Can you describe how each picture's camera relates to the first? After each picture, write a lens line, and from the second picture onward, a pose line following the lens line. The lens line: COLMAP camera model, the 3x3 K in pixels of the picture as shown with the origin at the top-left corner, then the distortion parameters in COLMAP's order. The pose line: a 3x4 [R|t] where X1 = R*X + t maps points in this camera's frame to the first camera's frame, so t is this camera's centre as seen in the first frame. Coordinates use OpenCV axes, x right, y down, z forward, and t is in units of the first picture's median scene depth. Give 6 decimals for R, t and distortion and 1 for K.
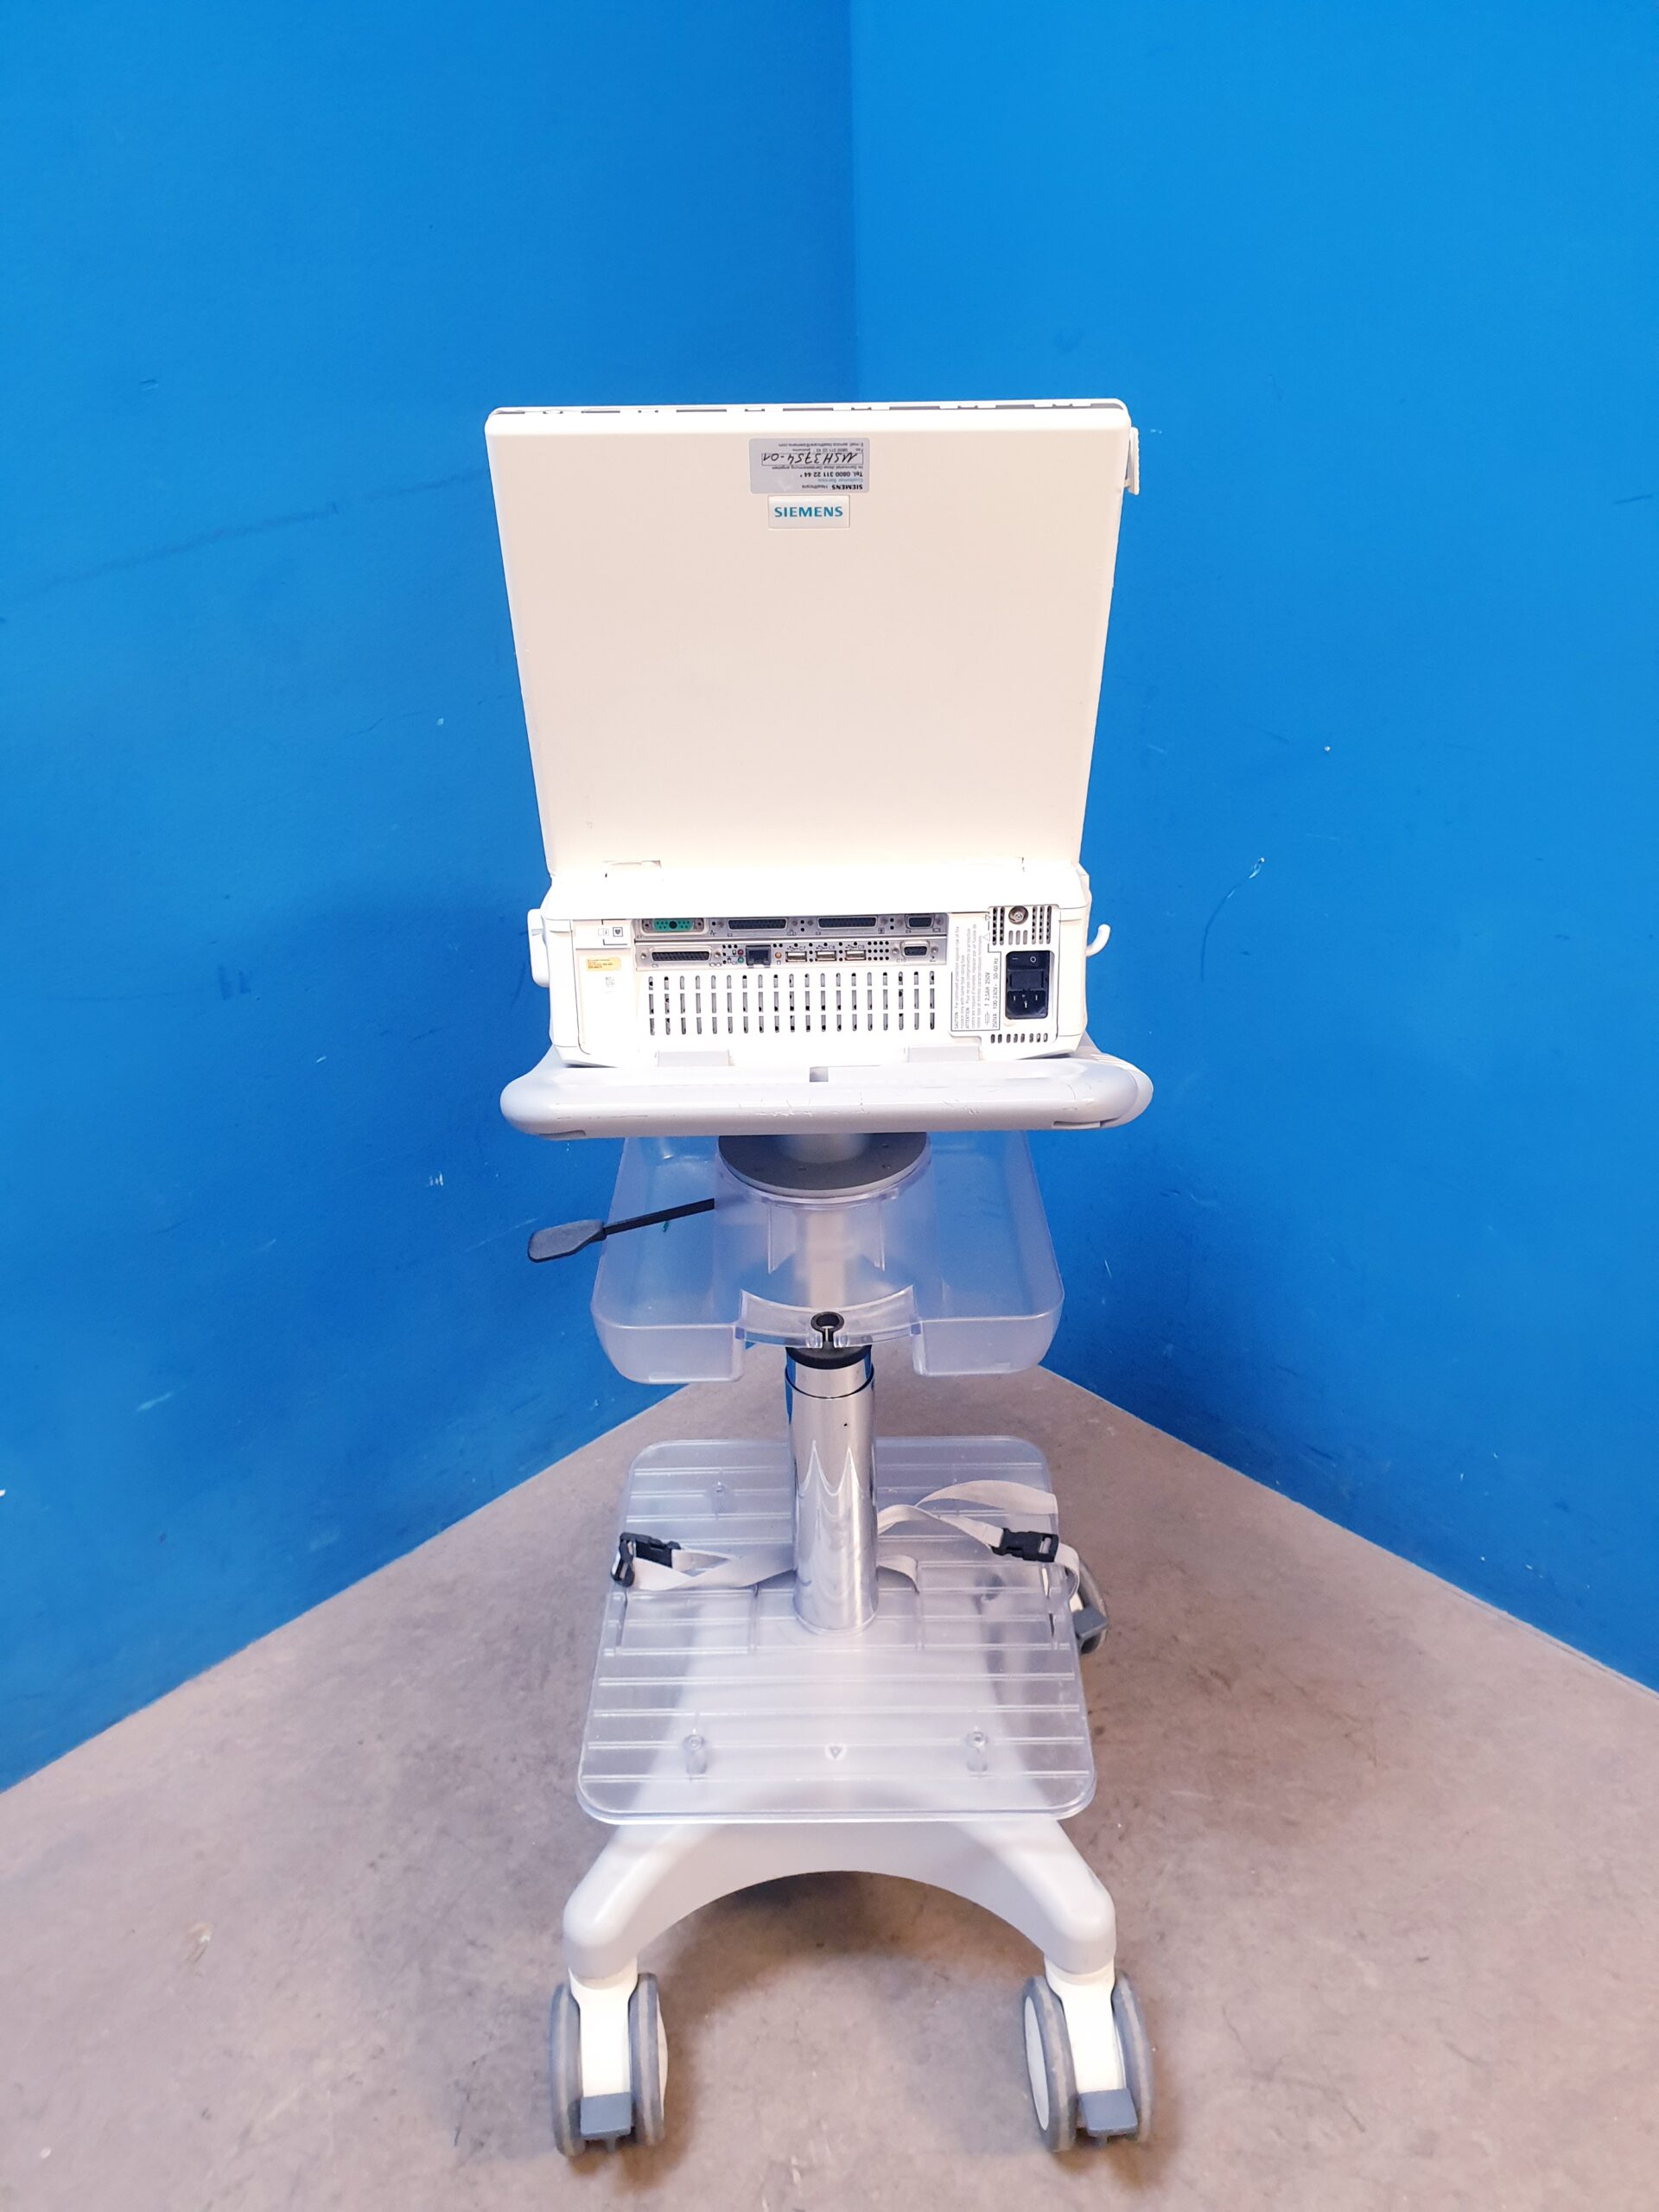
lens RADIAL K [[1713.8, 0, 826.3], [0, 1713.8, 1114.0], [0, 0, 1]] dist [0.007457, 0.015401]
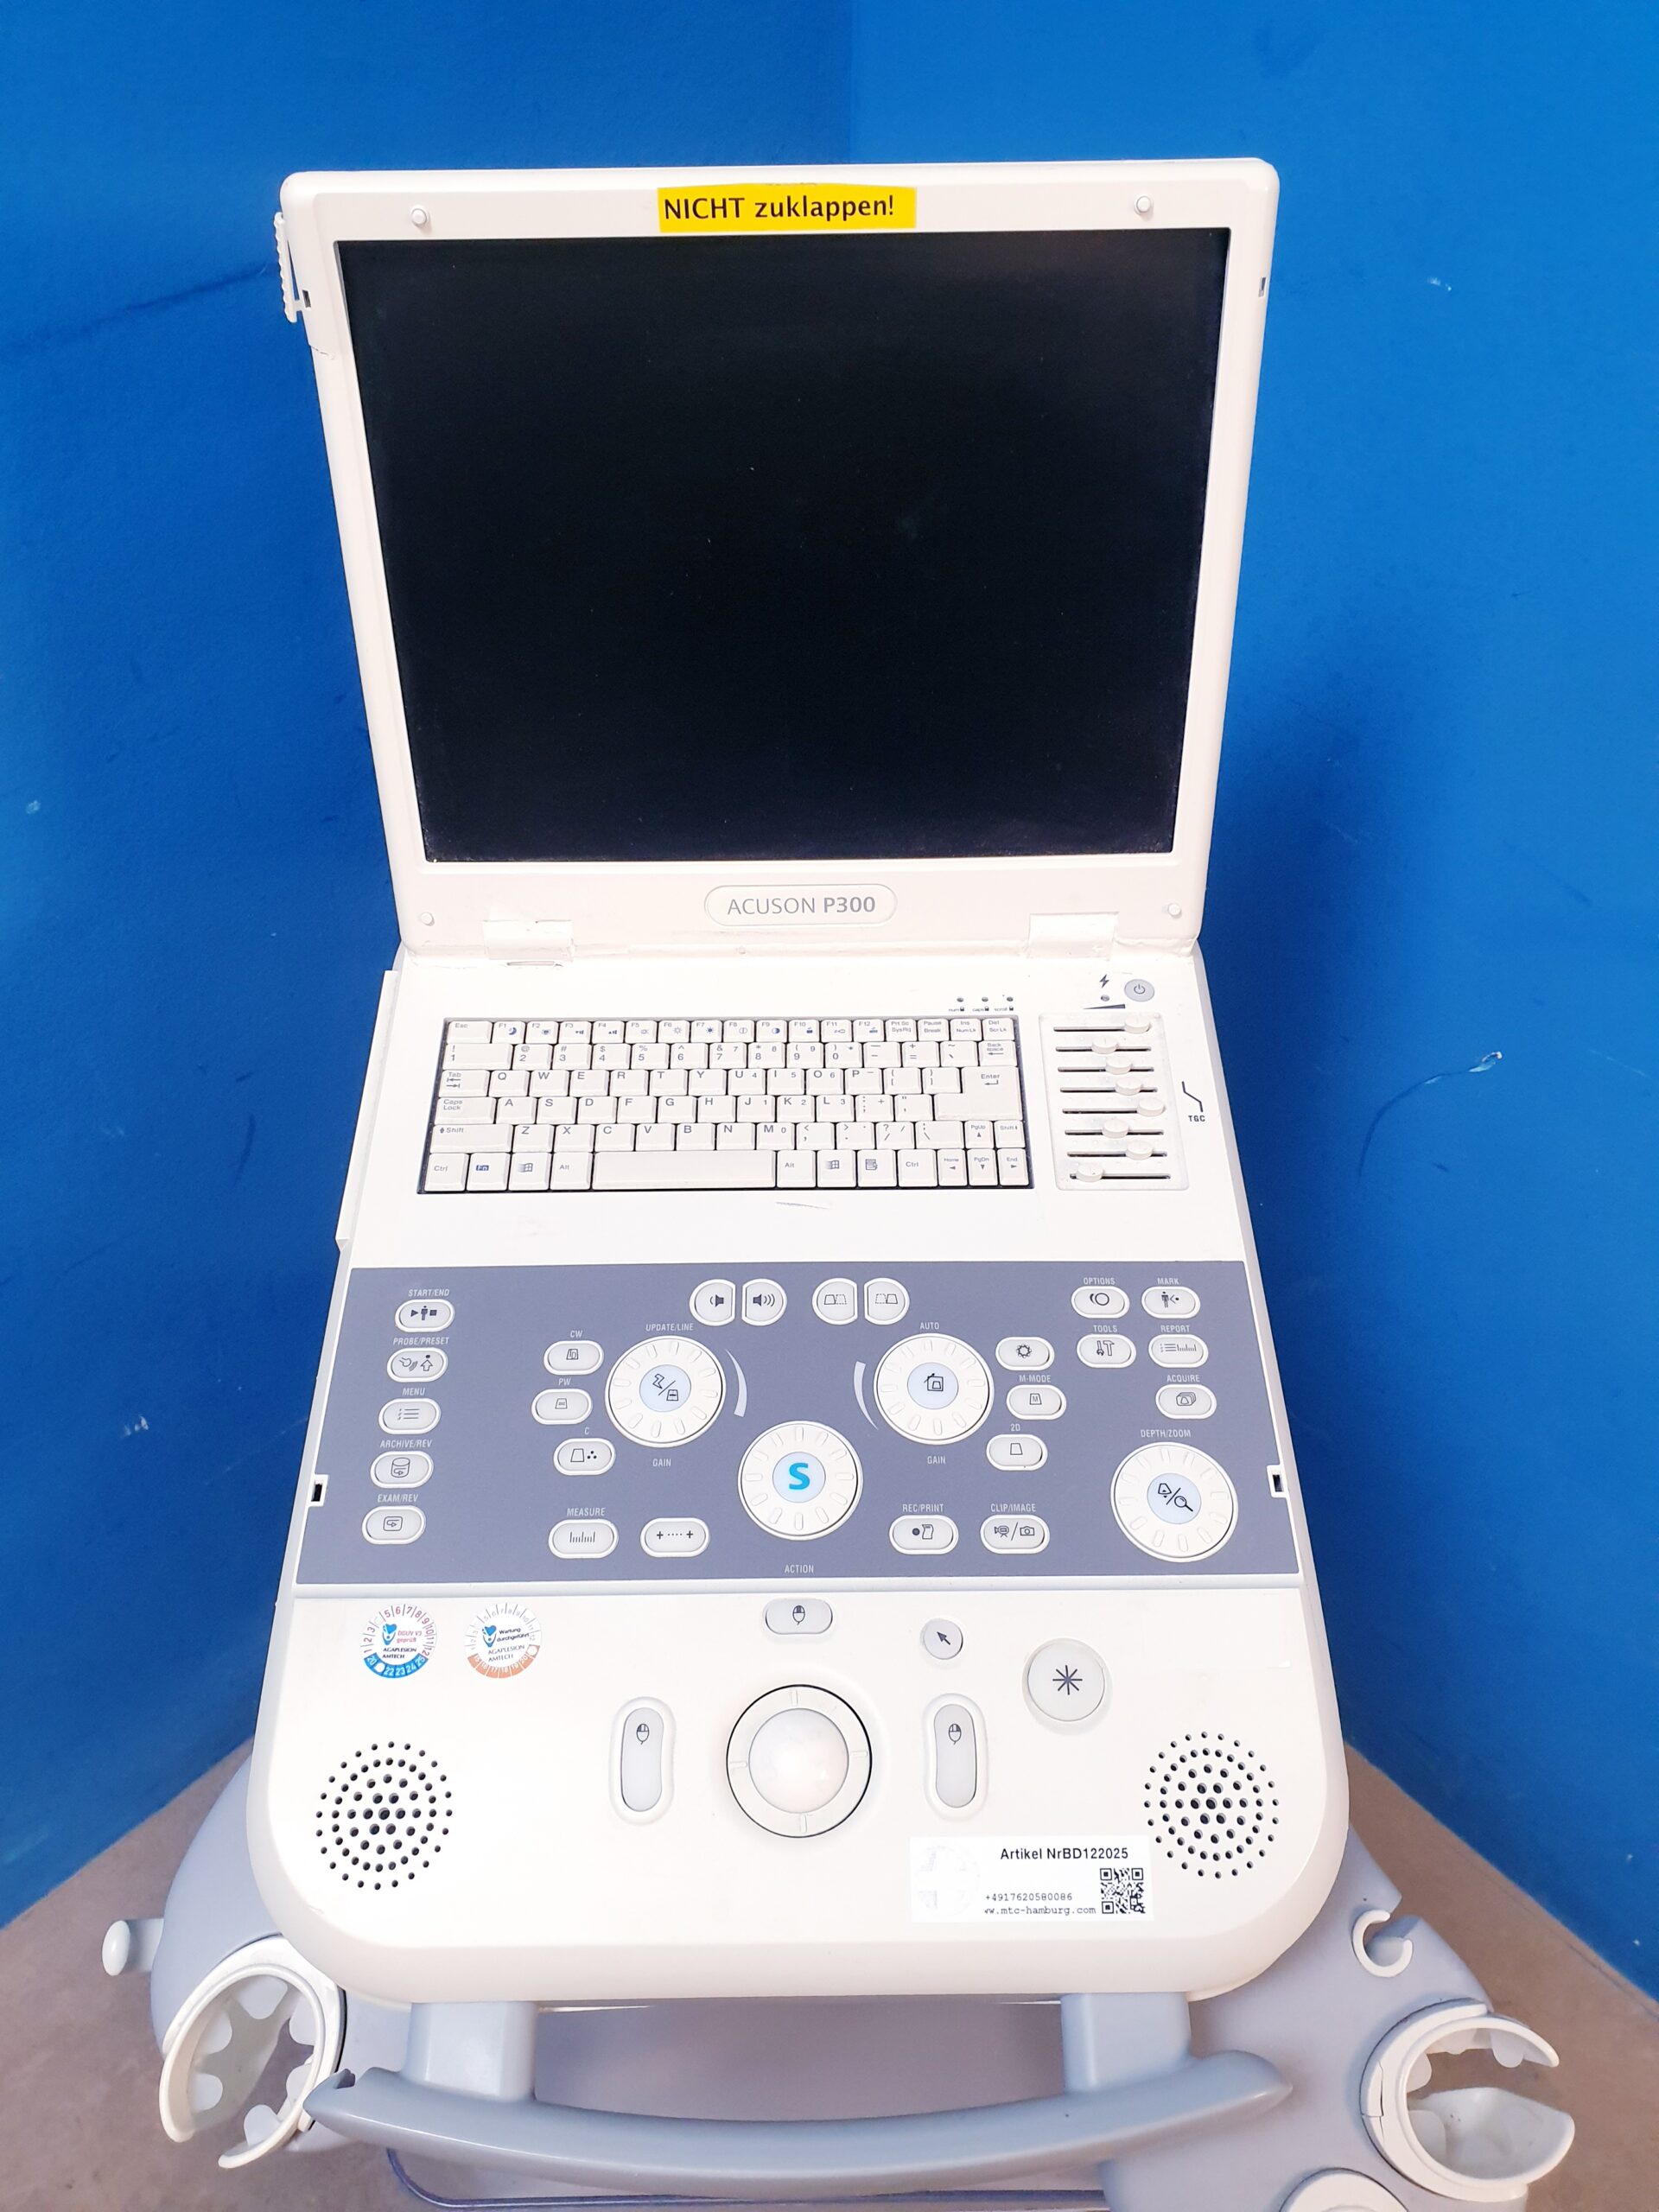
lens RADIAL K [[1713.8, 0, 839.5], [0, 1713.8, 1090.8], [0, 0, 1]] dist [0.007457, 0.015401]
pose [[0.998944, 0.039275, 0.023842, 0.015080], [-0.044484, 0.956588, 0.288029, -0.286260], [-0.011495, -0.288786, 0.957325, 0.425901]]
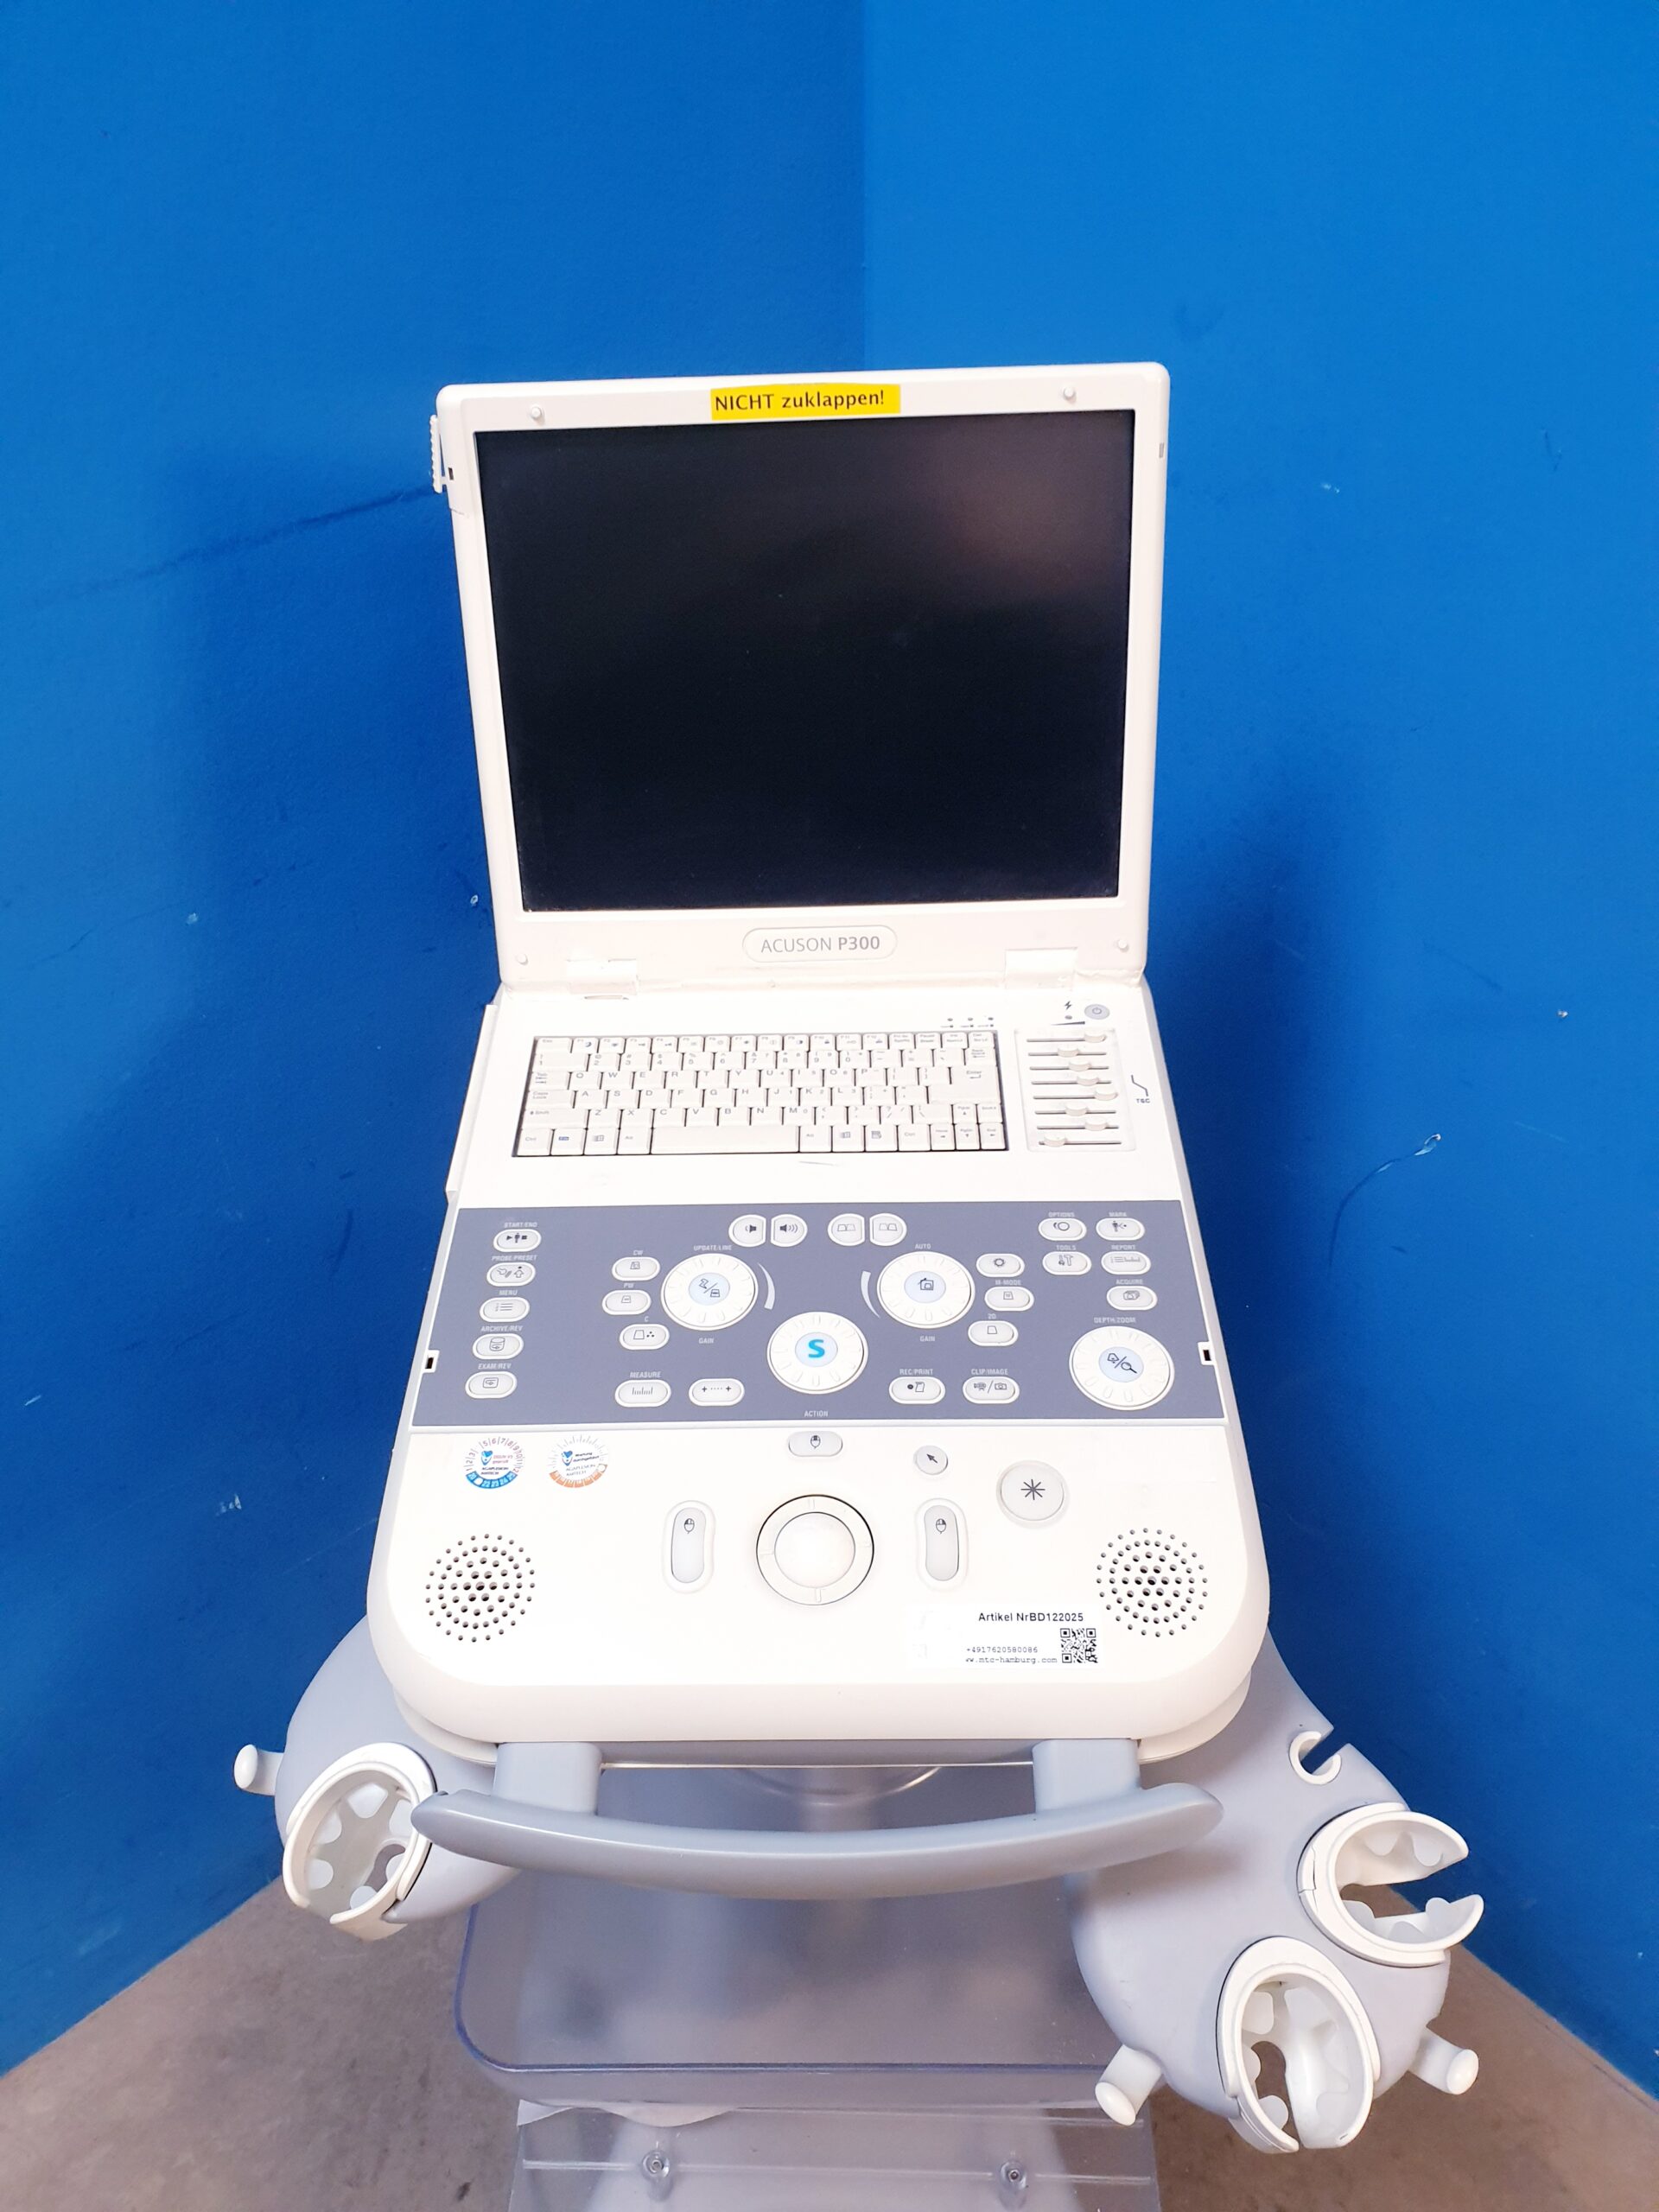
lens RADIAL K [[1713.8, 0, 820.4], [0, 1713.8, 1116.0], [0, 0, 1]] dist [0.007457, 0.015401]
pose [[0.999261, 0.034652, -0.016620, 0.023714], [-0.032128, 0.990520, 0.133561, -0.230699], [0.021090, -0.132928, 0.990901, 0.325923]]
